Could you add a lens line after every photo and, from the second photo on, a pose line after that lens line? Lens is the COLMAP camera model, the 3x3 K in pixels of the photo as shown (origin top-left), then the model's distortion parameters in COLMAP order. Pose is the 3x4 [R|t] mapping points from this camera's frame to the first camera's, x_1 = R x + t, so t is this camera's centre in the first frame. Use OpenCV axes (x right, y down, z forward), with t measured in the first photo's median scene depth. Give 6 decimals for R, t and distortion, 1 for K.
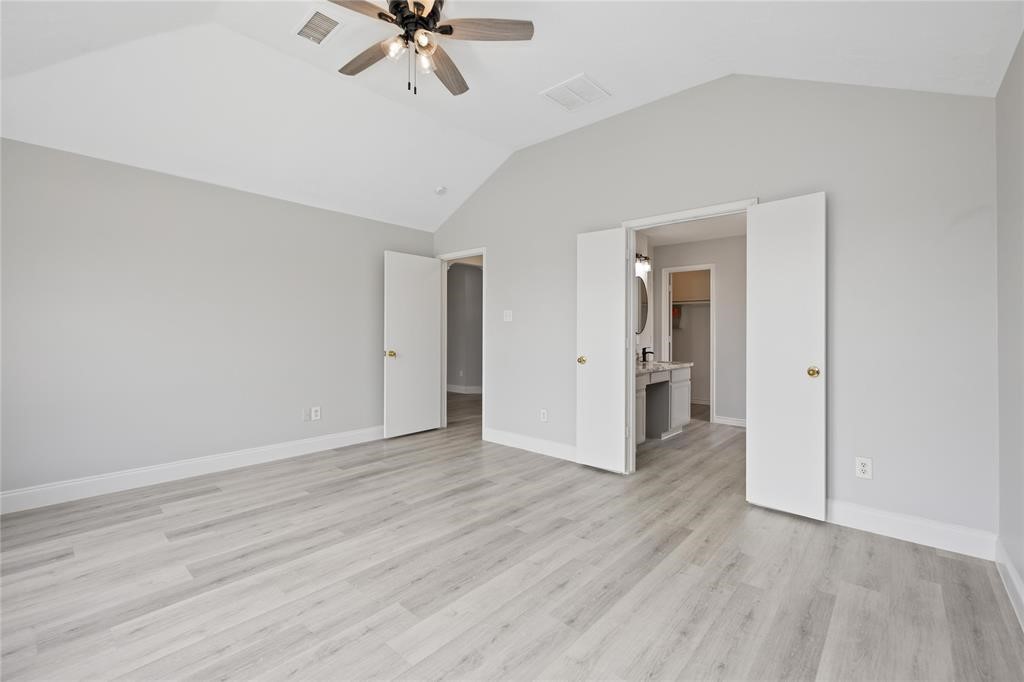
lens RADIAL K [[421.7, 0, 512.6], [0, 421.7, 337.2], [0, 0, 1]] dist [-0.000605, 0.000111]
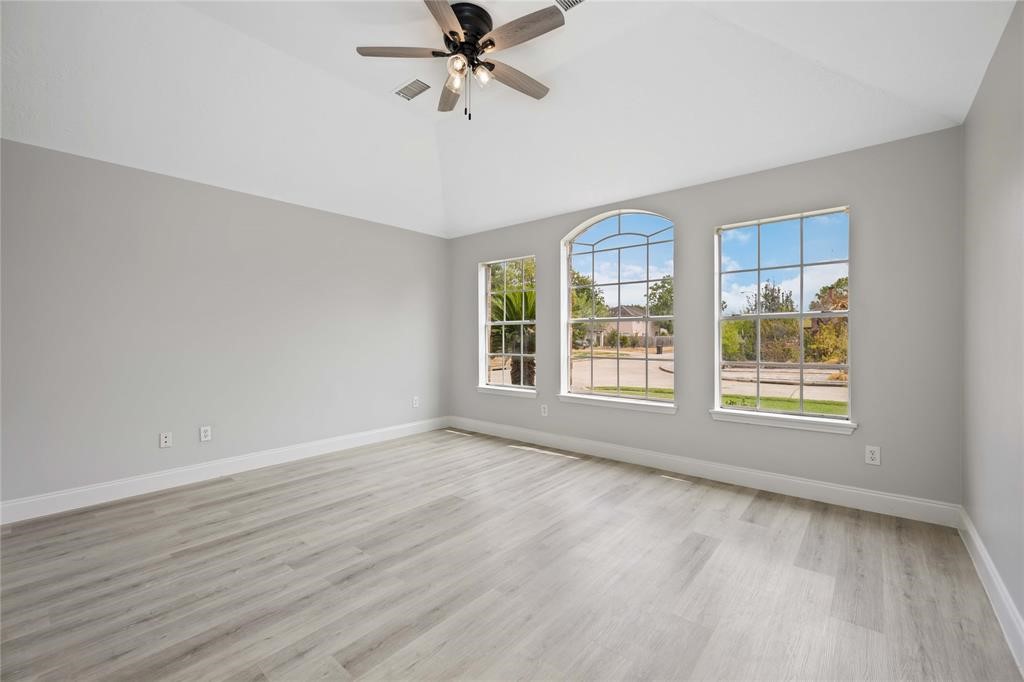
lens RADIAL K [[421.7, 0, 512.6], [0, 421.7, 337.2], [0, 0, 1]] dist [-0.000605, 0.000111]
pose [[-0.999572, 0.003180, -0.029078, -0.298689], [0.002839, 0.999927, 0.011761, -0.028642], [0.029113, 0.011673, -0.999508, 1.954055]]
